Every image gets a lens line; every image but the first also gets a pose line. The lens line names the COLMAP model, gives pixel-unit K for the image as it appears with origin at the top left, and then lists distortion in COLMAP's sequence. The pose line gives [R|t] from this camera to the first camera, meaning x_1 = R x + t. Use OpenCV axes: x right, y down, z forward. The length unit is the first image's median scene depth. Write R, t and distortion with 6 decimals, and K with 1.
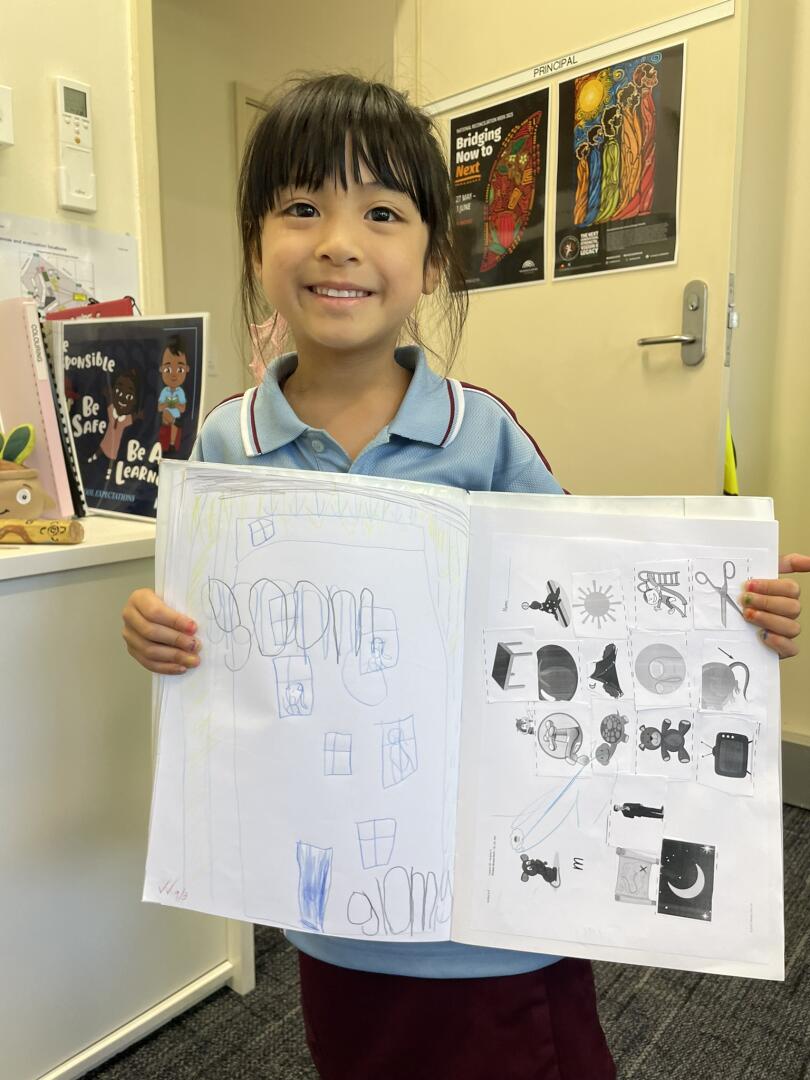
lens RADIAL K [[819.0, 0, 404.1], [0, 819.0, 537.2], [0, 0, 1]] dist [0.067686, -0.096171]
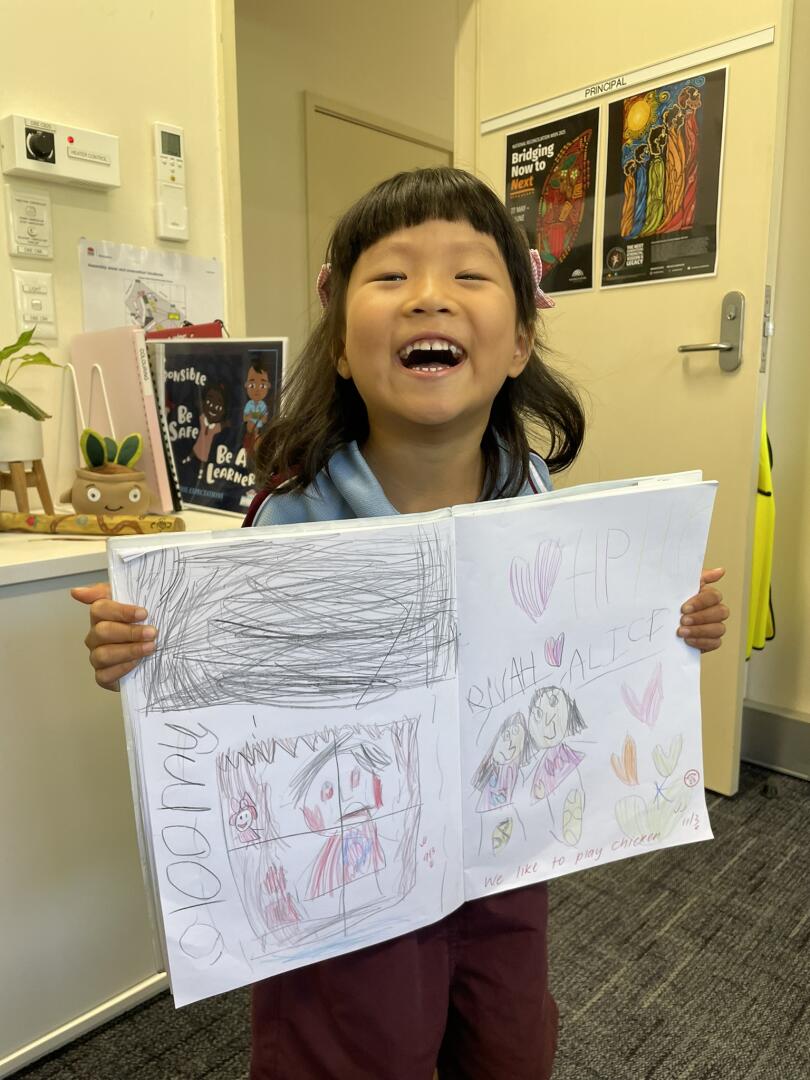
lens RADIAL K [[819.0, 0, 400.0], [0, 819.0, 540.1], [0, 0, 1]] dist [0.067686, -0.096171]
pose [[0.996996, 0.013325, -0.076295, 0.008706], [-0.011306, 0.999576, 0.026836, -0.013284], [0.076620, -0.025893, 0.996724, -0.101159]]
